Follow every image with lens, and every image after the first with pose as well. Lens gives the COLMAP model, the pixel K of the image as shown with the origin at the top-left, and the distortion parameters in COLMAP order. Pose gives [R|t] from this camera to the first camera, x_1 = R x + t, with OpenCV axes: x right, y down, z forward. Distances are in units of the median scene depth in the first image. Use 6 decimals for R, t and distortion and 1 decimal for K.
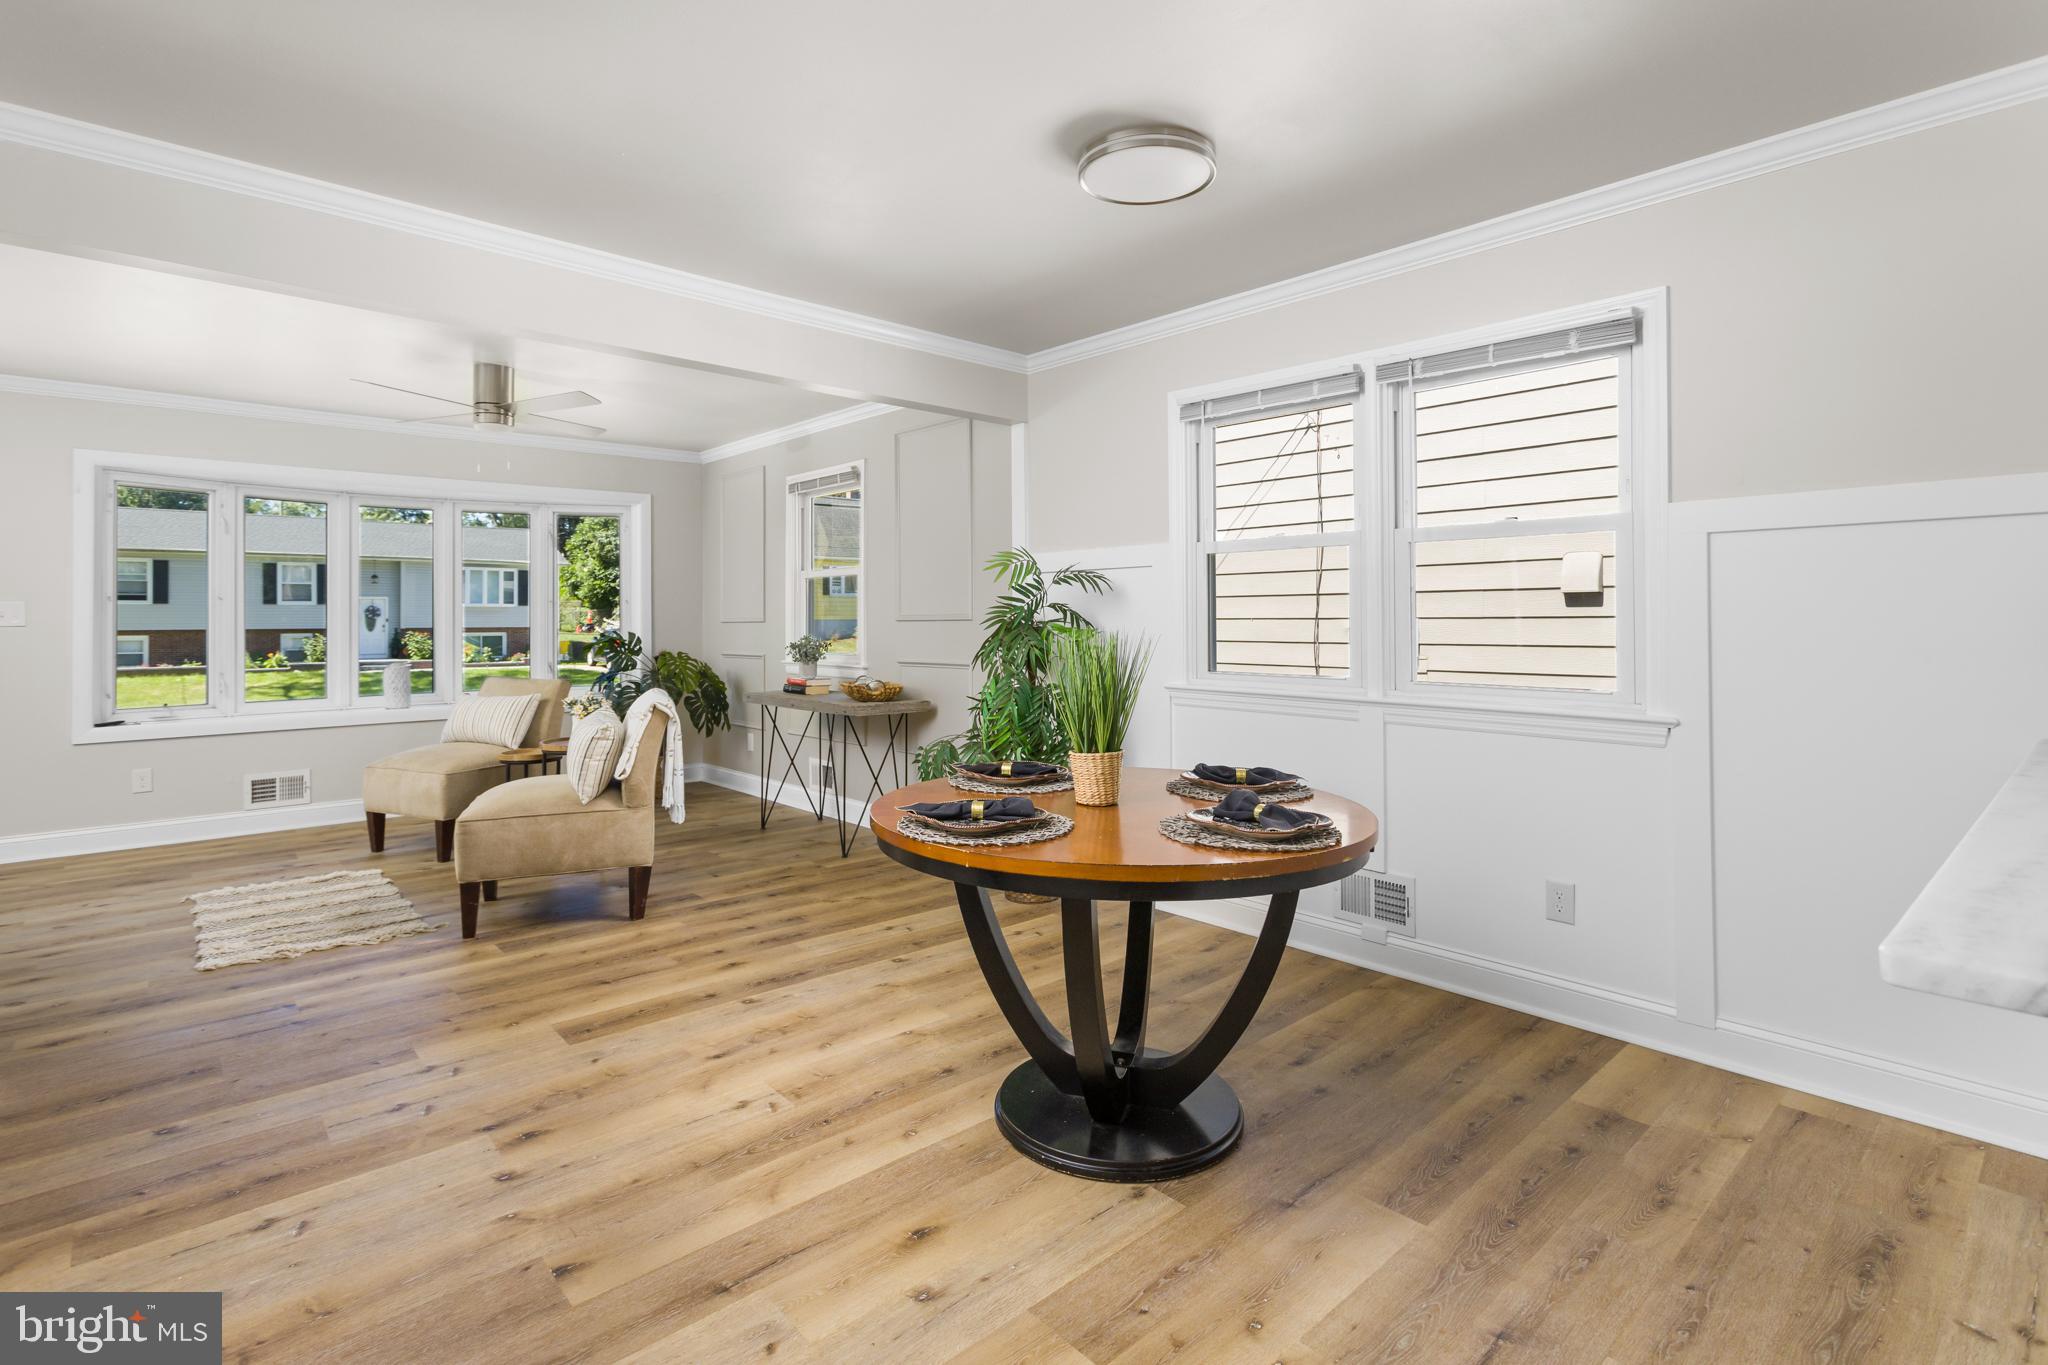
lens RADIAL K [[997.8, 0, 1017.2], [0, 997.8, 625.5], [0, 0, 1]] dist [0.002679, 0.001128]
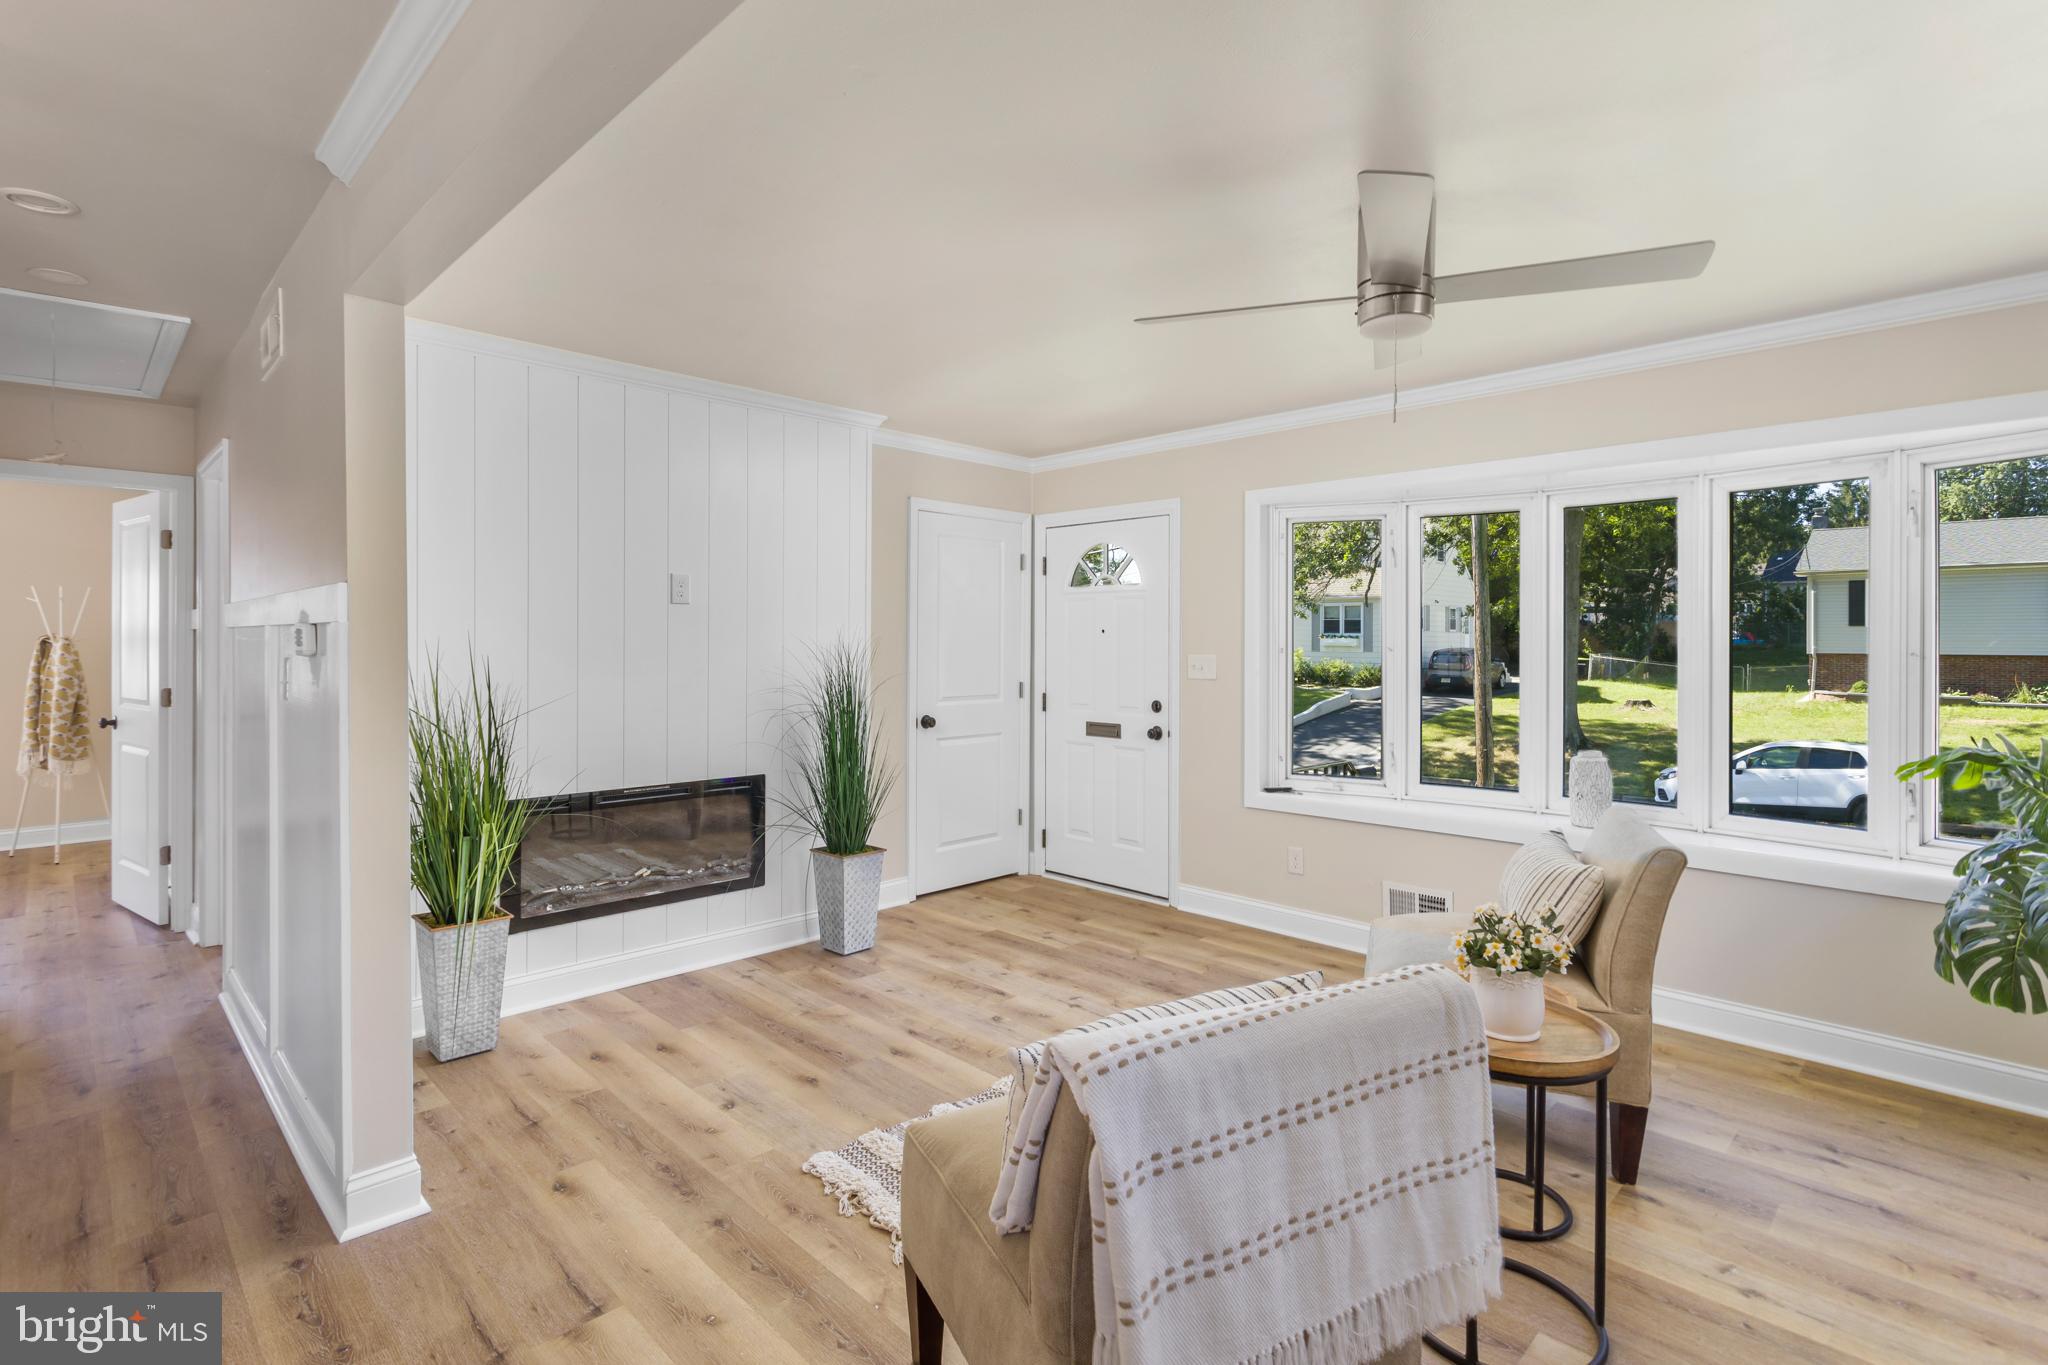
lens RADIAL K [[997.8, 0, 1051.3], [0, 997.8, 643.3], [0, 0, 1]] dist [0.002679, 0.001128]
pose [[0.076736, 0.006499, -0.997030, -0.027021], [-0.005137, 0.999968, 0.006123, -0.034184], [0.997038, 0.004652, 0.076767, 0.645393]]
